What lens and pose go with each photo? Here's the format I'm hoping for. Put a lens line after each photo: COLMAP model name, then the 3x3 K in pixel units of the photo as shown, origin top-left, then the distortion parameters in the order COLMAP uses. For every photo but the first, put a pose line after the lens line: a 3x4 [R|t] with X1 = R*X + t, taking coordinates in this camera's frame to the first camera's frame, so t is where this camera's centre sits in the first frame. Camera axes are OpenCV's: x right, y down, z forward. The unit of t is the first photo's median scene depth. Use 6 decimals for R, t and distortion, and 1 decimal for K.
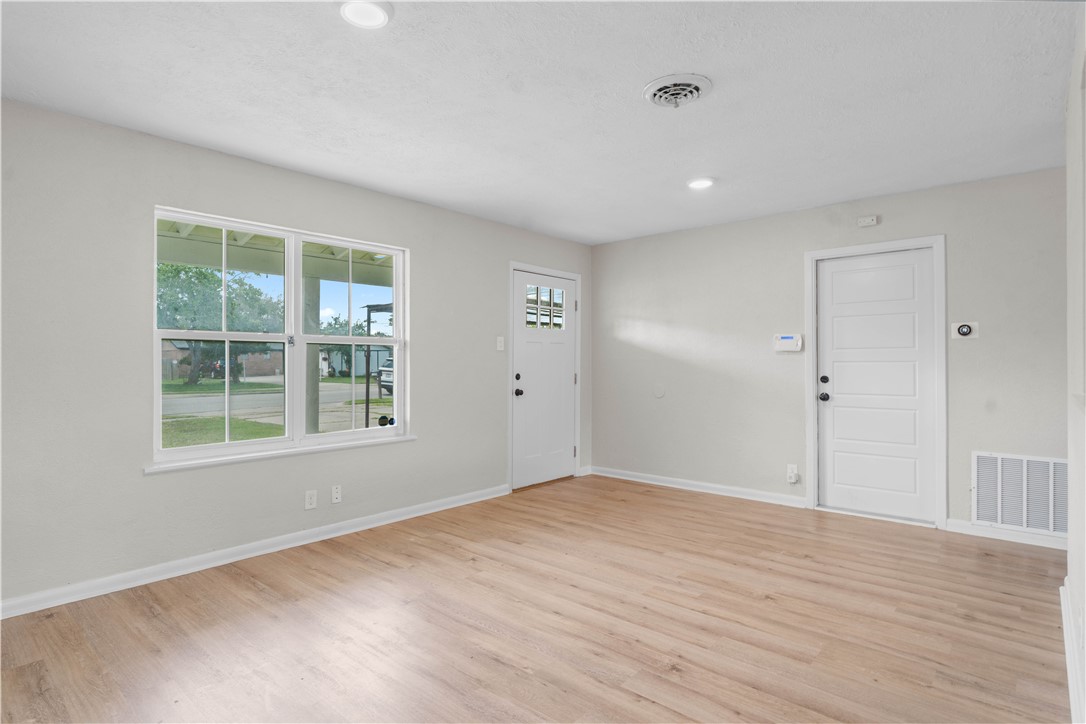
lens RADIAL K [[561.2, 0, 538.8], [0, 561.2, 357.9], [0, 0, 1]] dist [-0.002428, -0.000208]
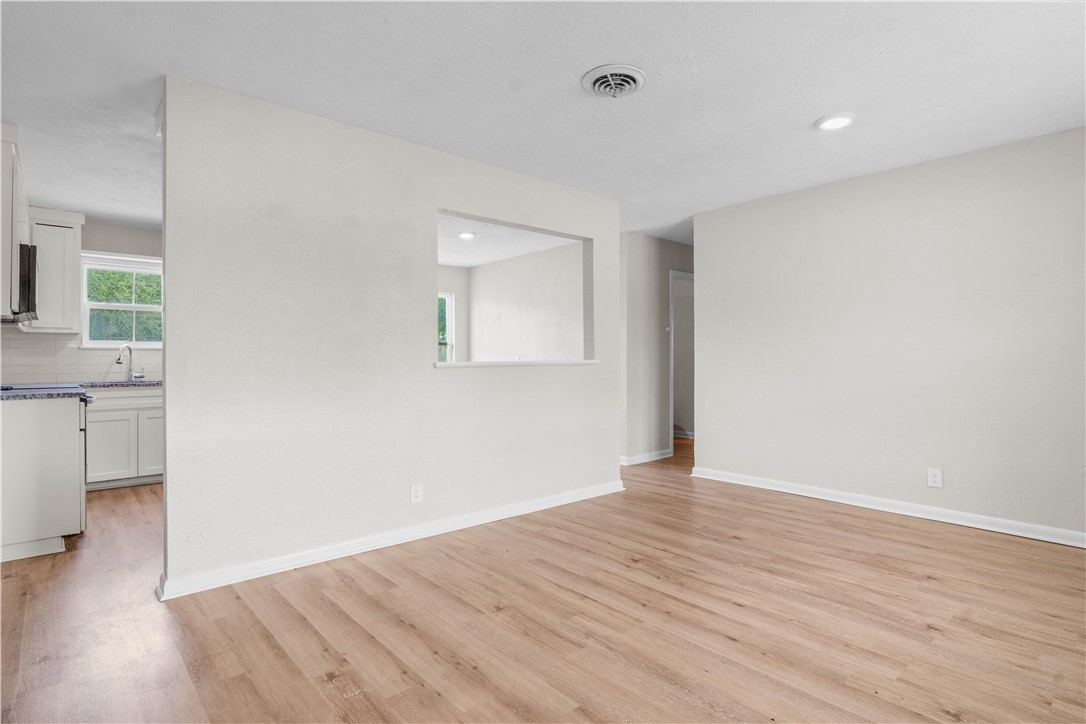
lens RADIAL K [[561.2, 0, 538.8], [0, 561.2, 357.9], [0, 0, 1]] dist [-0.002428, -0.000208]
pose [[-0.992649, 0.006083, 0.120877, 0.256449], [0.005226, 0.999959, -0.007408, 0.041016], [-0.120917, -0.006722, -0.992640, 2.016490]]
